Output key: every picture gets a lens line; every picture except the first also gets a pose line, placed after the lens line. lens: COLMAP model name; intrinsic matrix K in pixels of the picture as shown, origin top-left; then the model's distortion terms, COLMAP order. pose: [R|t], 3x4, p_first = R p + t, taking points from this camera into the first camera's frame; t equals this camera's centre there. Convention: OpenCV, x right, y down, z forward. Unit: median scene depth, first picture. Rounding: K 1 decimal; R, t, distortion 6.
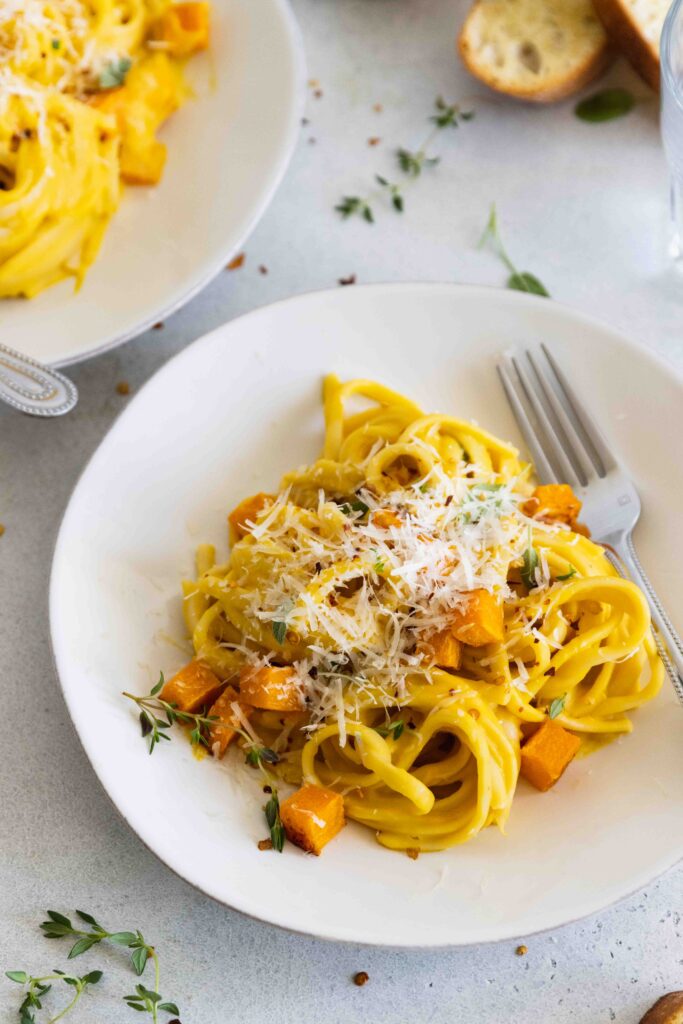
lens RADIAL K [[3017.2, 0, 339.9], [0, 3017.2, 518.2], [0, 0, 1]] dist [-0.058770, 0.000000]
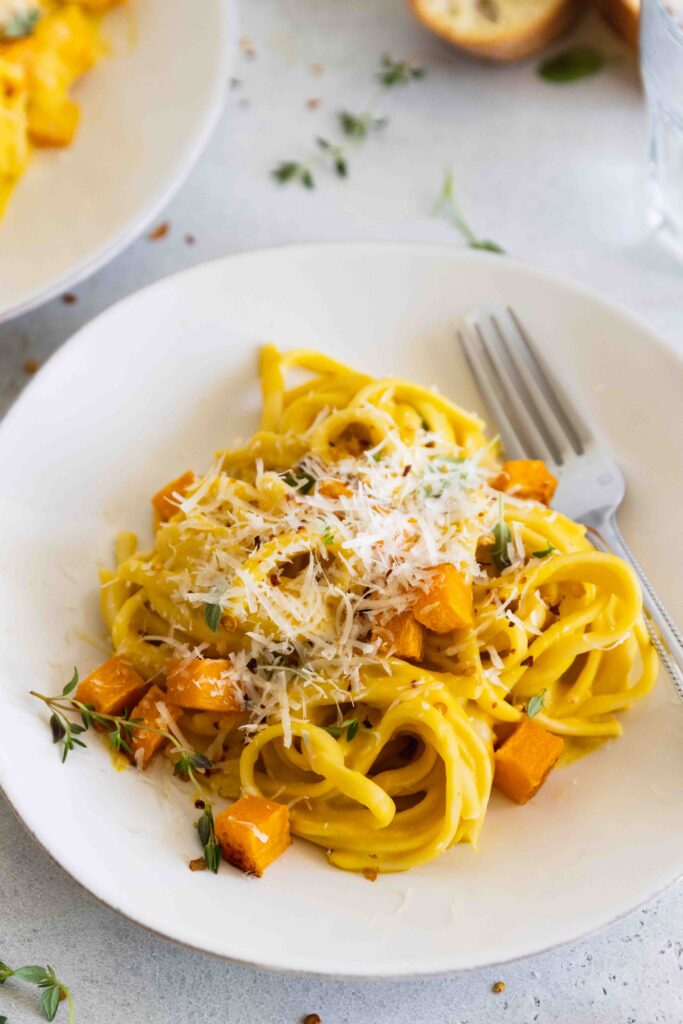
lens RADIAL K [[3017.2, 0, 341.1], [0, 3017.2, 509.0], [0, 0, 1]] dist [-0.058770, 0.000000]
pose [[0.999557, -0.006832, 0.028978, -0.008146], [0.009182, 0.996611, -0.081745, 0.077118], [-0.028321, 0.081975, 0.996232, 0.139072]]
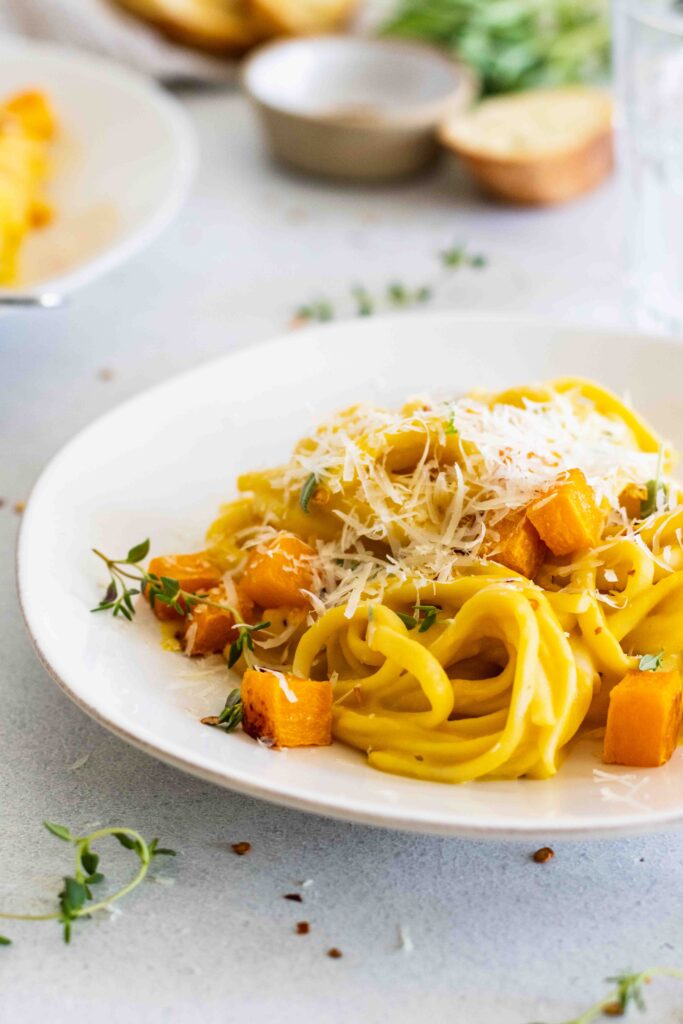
lens RADIAL K [[2682.5, 0, 340.4], [0, 2682.5, 510.9], [0, 0, 1]] dist [0.124285, 0.000000]
pose [[0.961472, 0.142528, -0.235067, 0.146768], [-0.244031, 0.836214, -0.491116, 0.369151], [0.126569, 0.529558, 0.838778, 0.433786]]
